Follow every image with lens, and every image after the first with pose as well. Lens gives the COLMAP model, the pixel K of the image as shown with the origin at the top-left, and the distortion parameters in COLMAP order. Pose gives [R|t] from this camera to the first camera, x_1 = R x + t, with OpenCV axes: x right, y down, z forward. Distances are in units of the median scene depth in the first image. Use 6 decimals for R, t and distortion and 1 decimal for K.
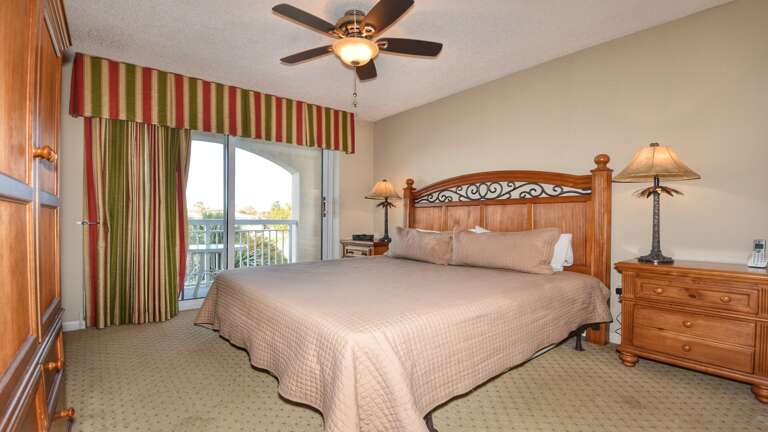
lens RADIAL K [[331.3, 0, 379.1], [0, 331.3, 221.9], [0, 0, 1]] dist [0.000433, -0.000442]
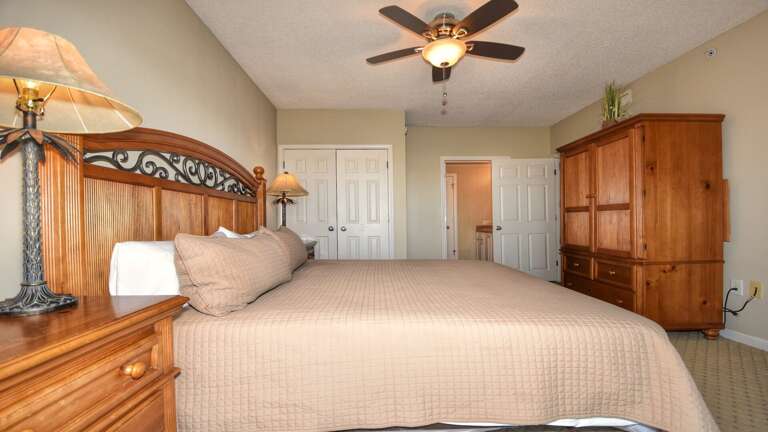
lens RADIAL K [[331.3, 0, 379.1], [0, 331.3, 221.9], [0, 0, 1]] dist [0.000433, -0.000442]
pose [[-0.772779, 0.001594, 0.634674, -0.354895], [0.009628, 0.999911, 0.009211, 0.000640], [-0.634603, 0.013228, -0.772725, 1.211354]]
